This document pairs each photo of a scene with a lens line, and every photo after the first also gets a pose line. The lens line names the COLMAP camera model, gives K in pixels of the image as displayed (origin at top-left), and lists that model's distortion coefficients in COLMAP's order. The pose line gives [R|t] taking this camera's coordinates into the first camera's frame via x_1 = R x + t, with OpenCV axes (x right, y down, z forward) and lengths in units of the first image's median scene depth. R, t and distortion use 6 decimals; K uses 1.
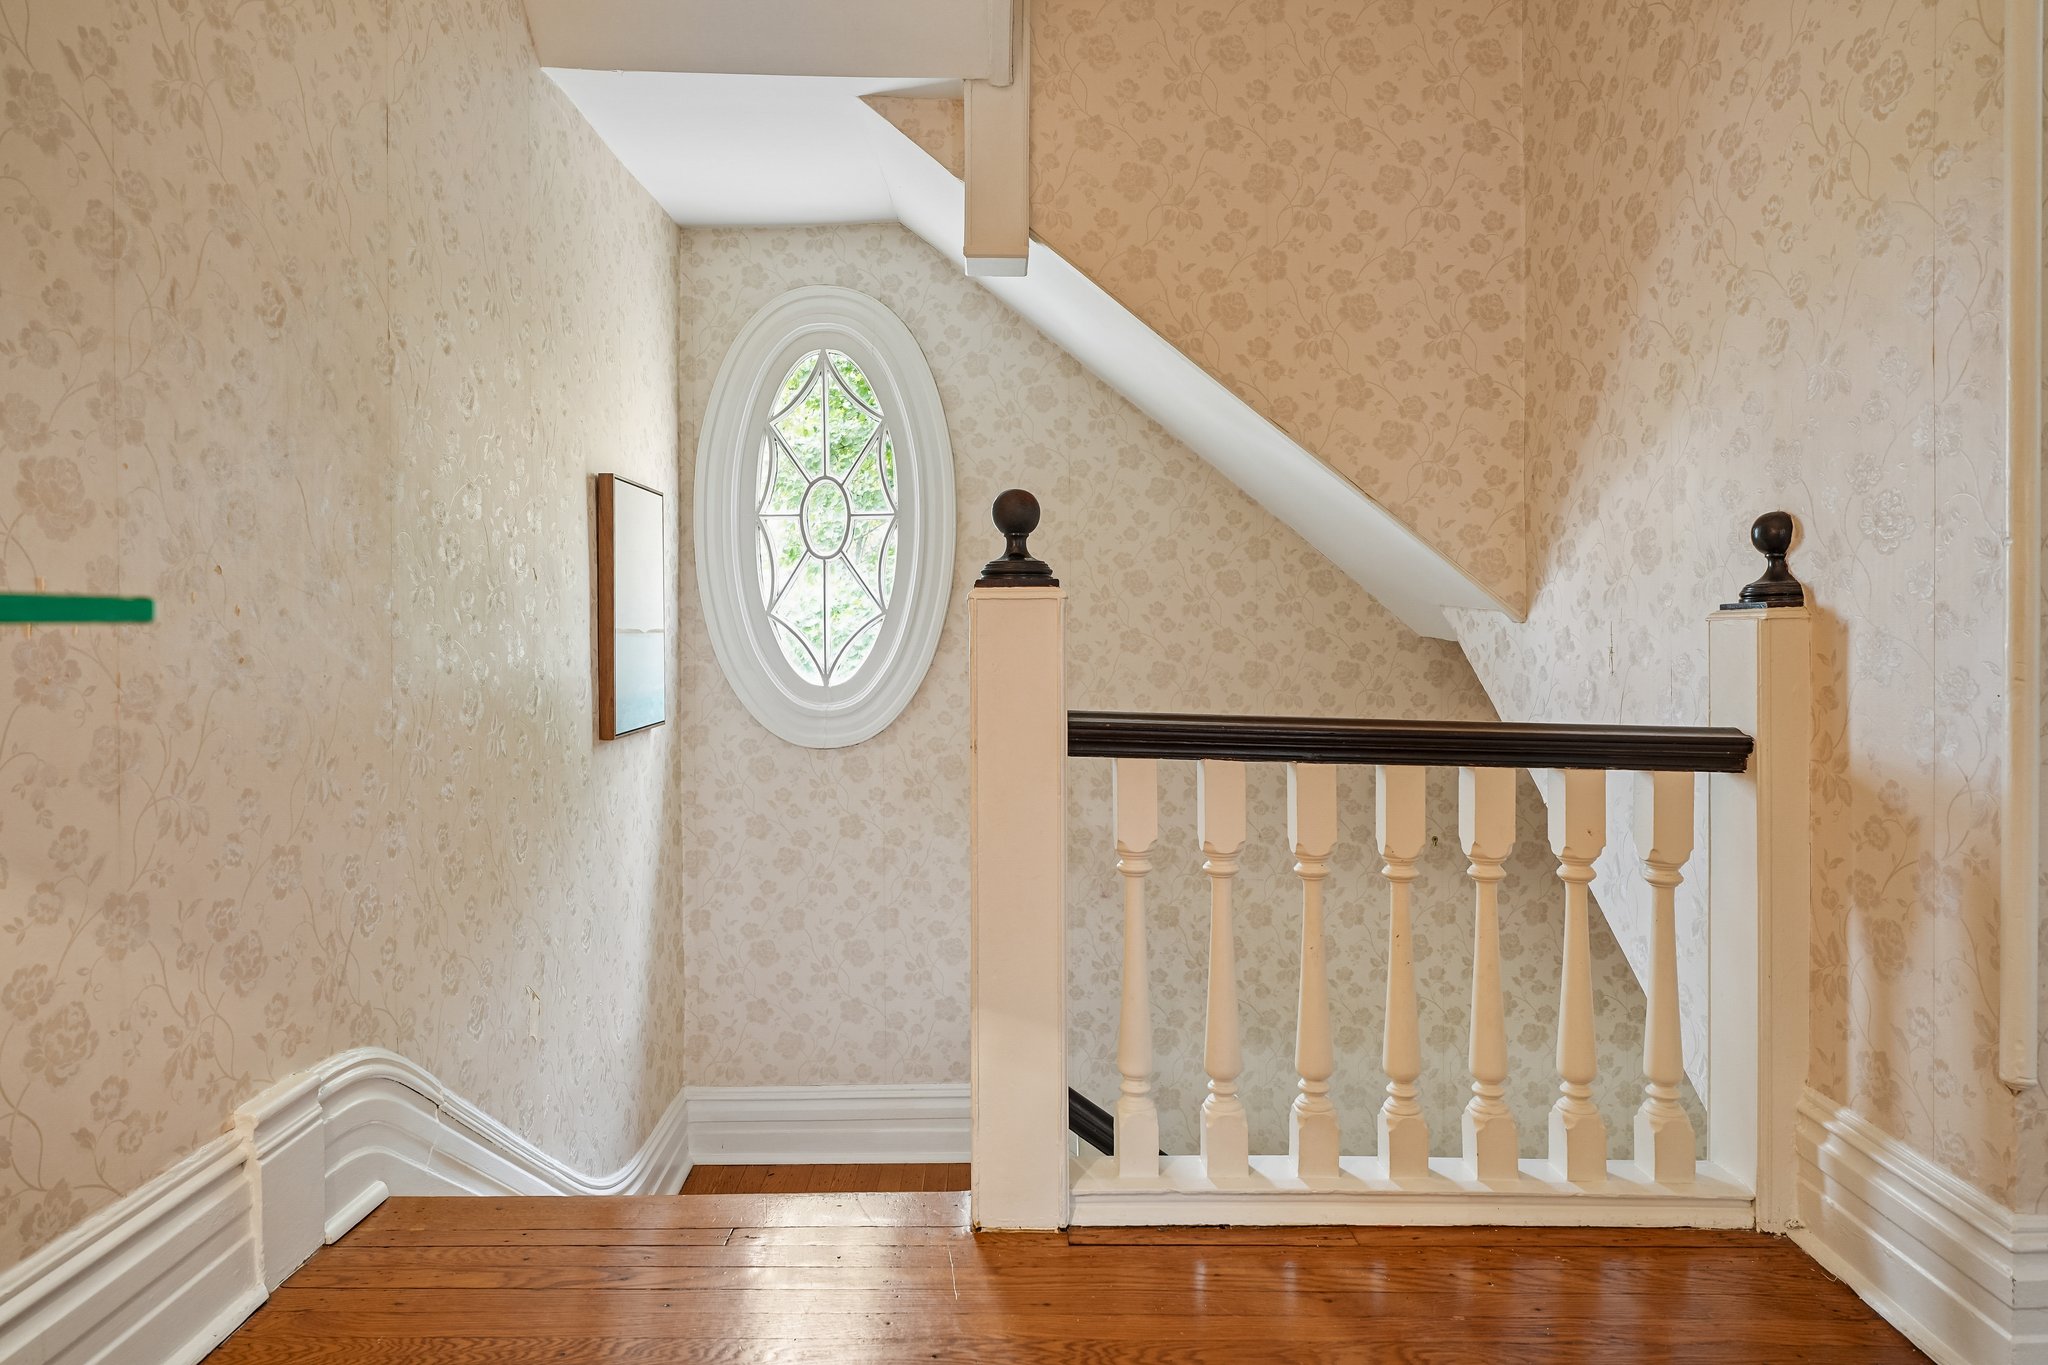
lens RADIAL K [[1189.4, 0, 1025.4], [0, 1189.4, 629.0], [0, 0, 1]] dist [-0.000179, -0.001918]
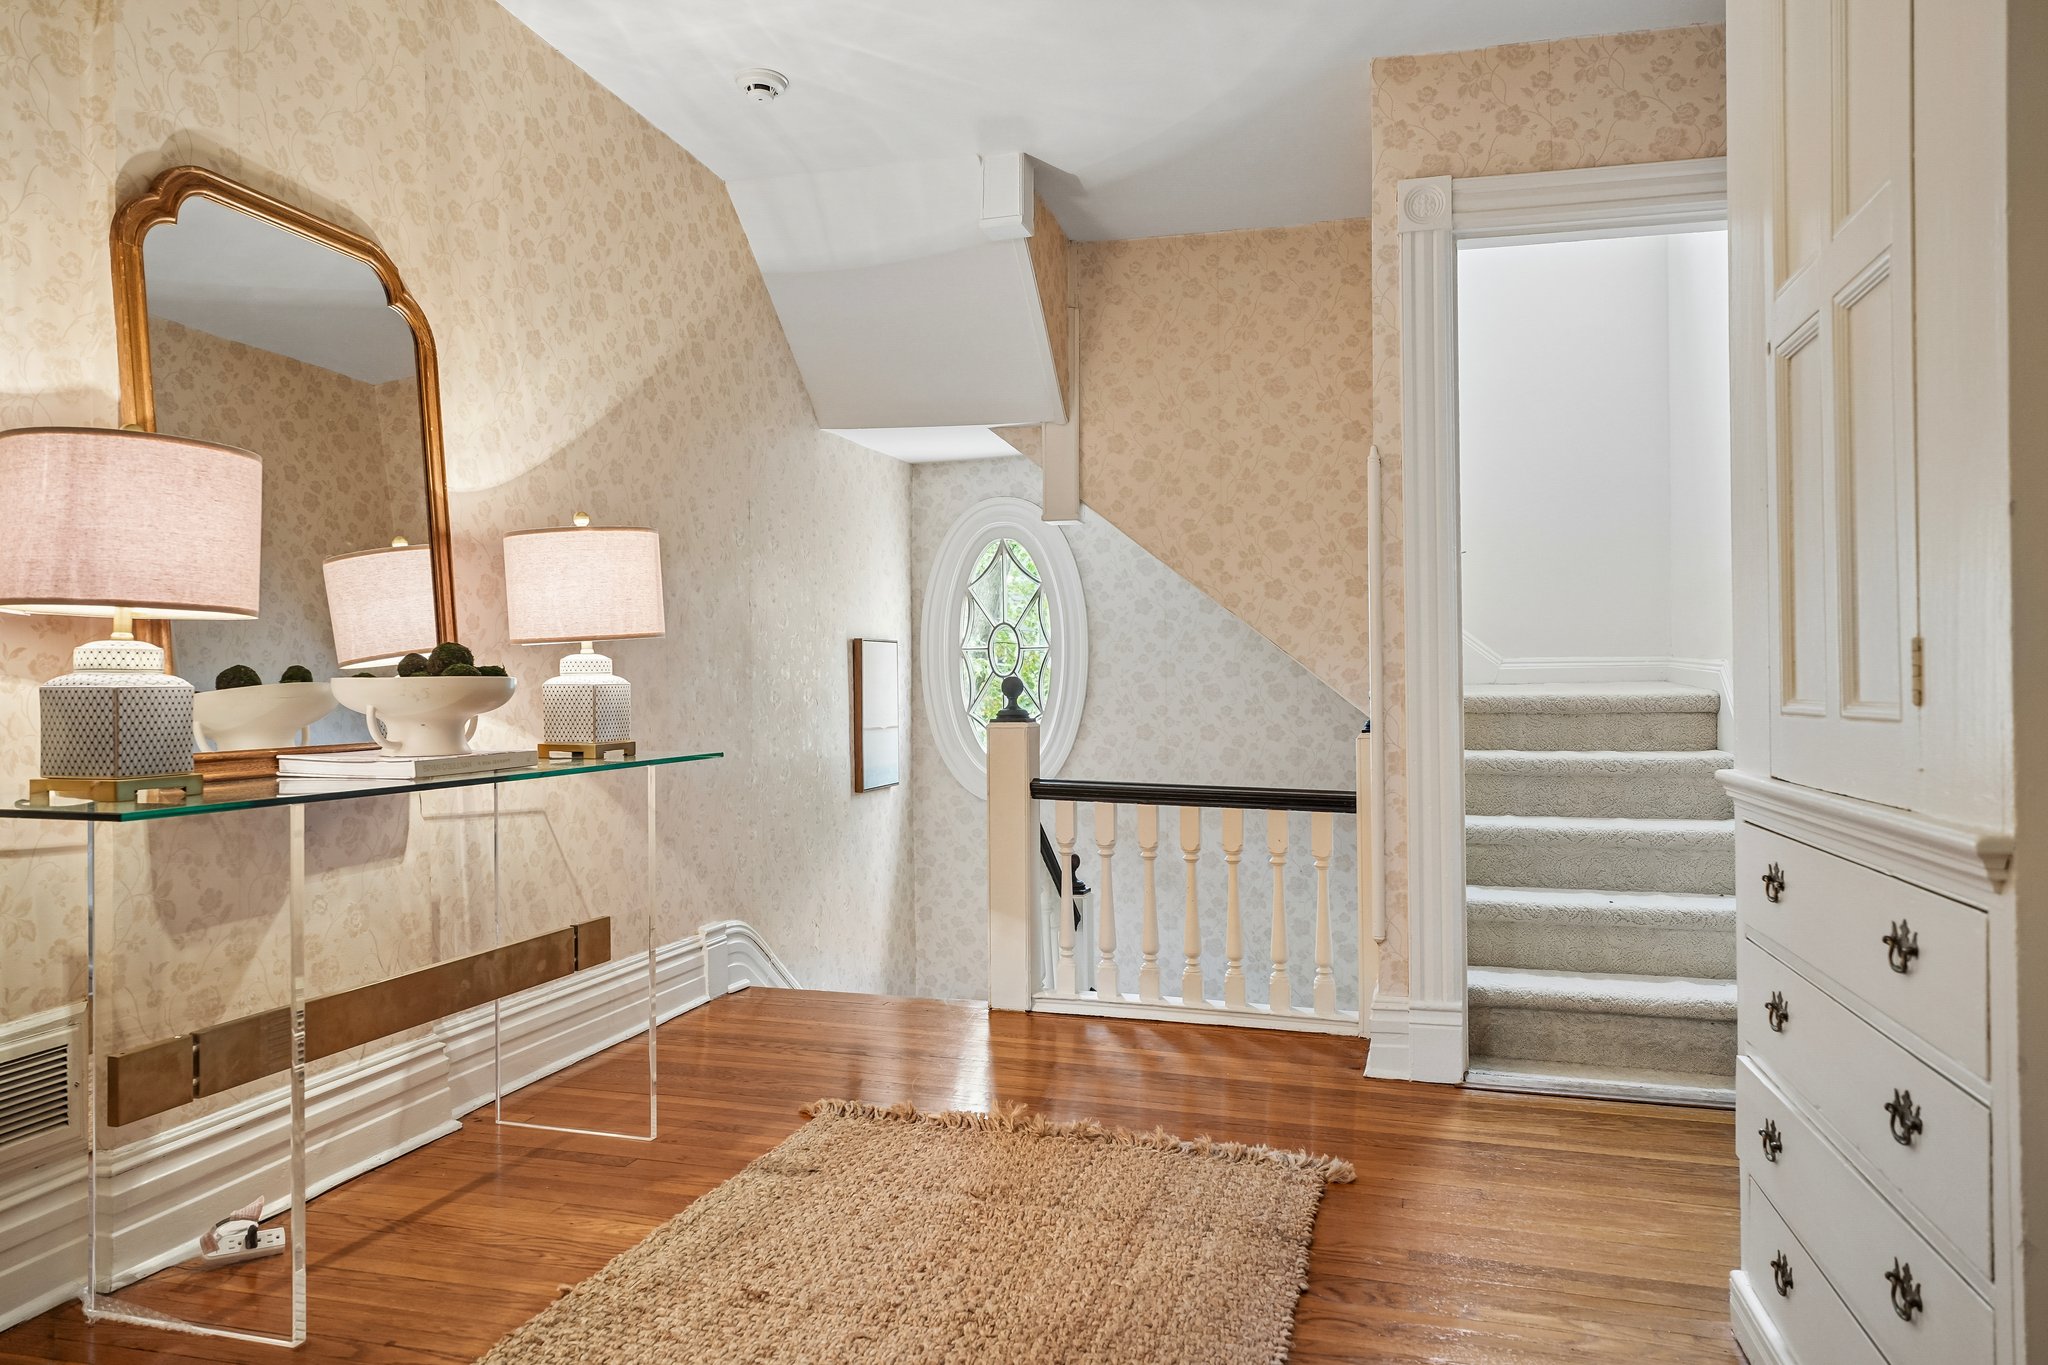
lens RADIAL K [[1309.7, 0, 1024.0], [0, 1309.7, 682.5], [0, 0, 1]] dist [-0.002401, -0.000040]
pose [[0.964882, -0.004308, -0.262649, 0.416808], [0.002422, 0.999969, -0.007505, -0.056762], [0.262673, 0.006605, 0.964862, -0.850011]]
